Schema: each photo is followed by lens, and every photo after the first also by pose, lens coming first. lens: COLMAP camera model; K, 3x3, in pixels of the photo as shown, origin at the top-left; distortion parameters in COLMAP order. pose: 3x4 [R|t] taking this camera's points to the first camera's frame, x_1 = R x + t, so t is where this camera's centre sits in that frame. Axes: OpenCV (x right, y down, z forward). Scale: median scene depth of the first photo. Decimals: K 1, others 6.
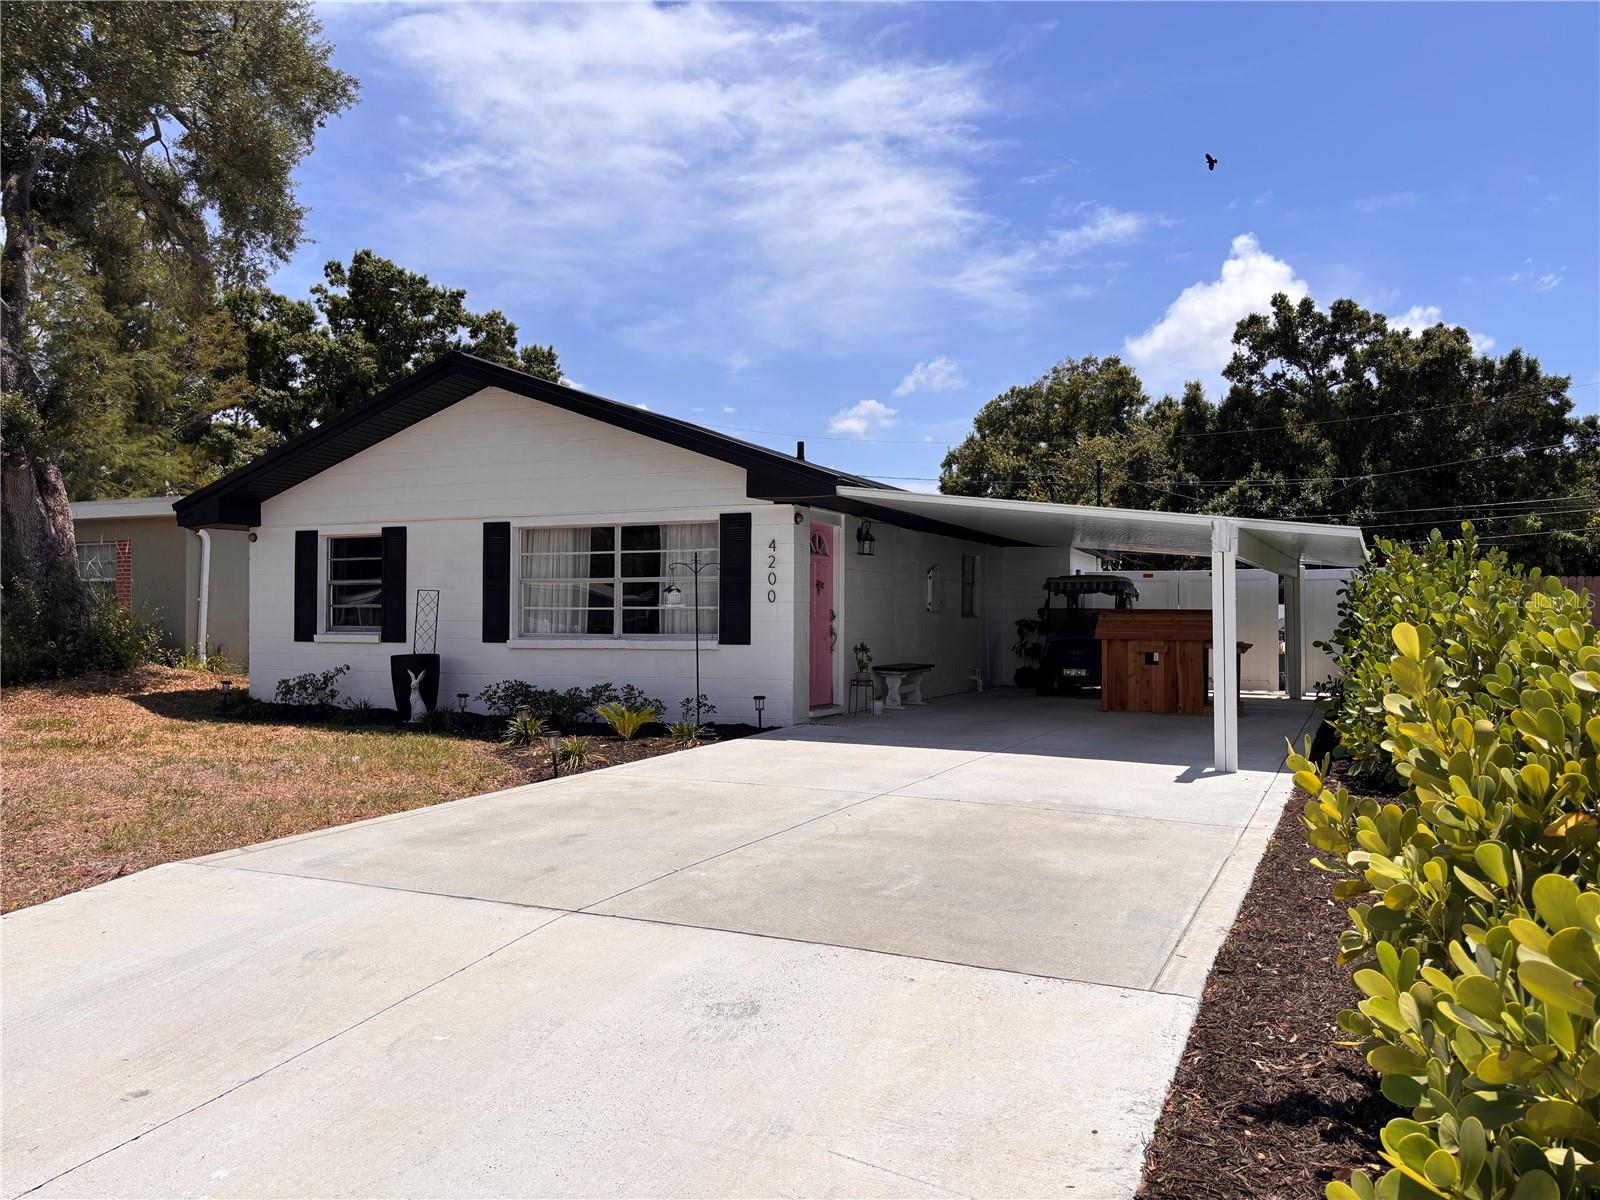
lens RADIAL K [[1205.7, 0, 829.2], [0, 1205.7, 576.9], [0, 0, 1]] dist [0.044634, -0.000819]
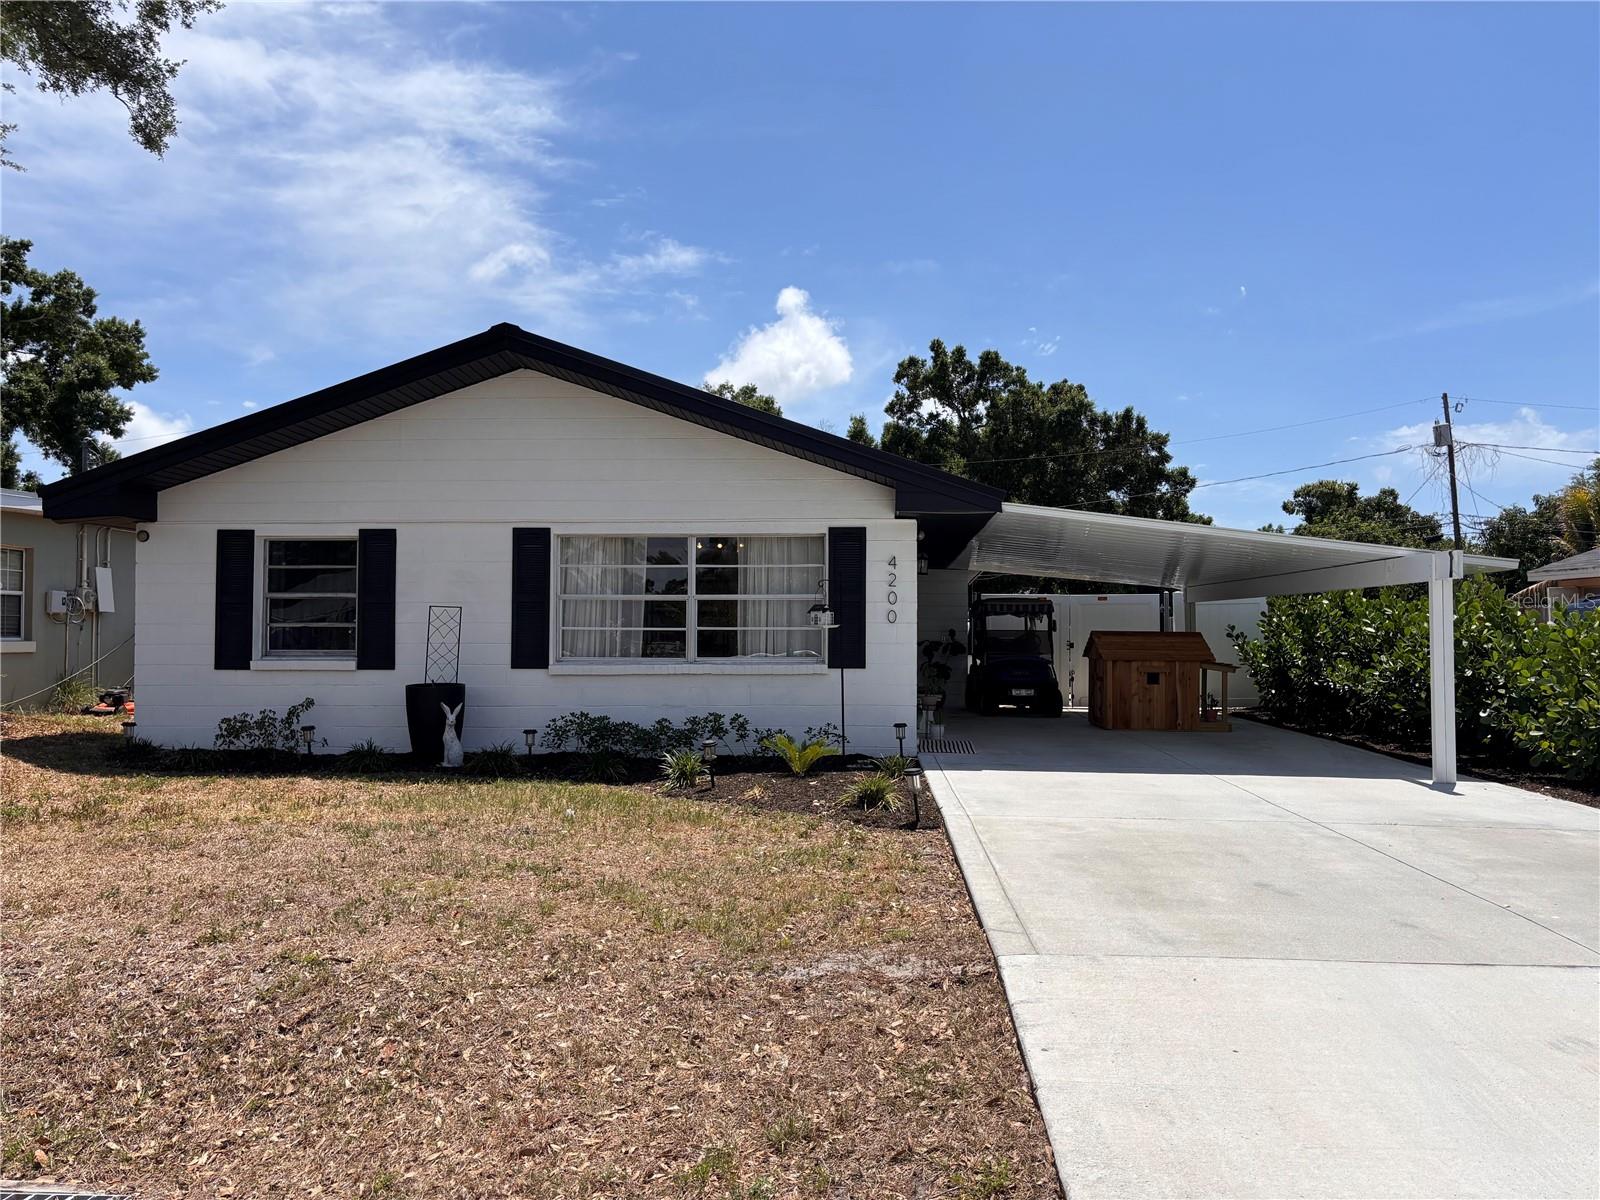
lens RADIAL K [[1205.7, 0, 808.6], [0, 1205.7, 555.0], [0, 0, 1]] dist [0.044634, -0.000819]
pose [[0.930403, 0.025500, 0.365650, -0.125233], [-0.012764, 0.999226, -0.037207, 0.001080], [-0.366315, 0.029950, 0.930009, 0.039646]]
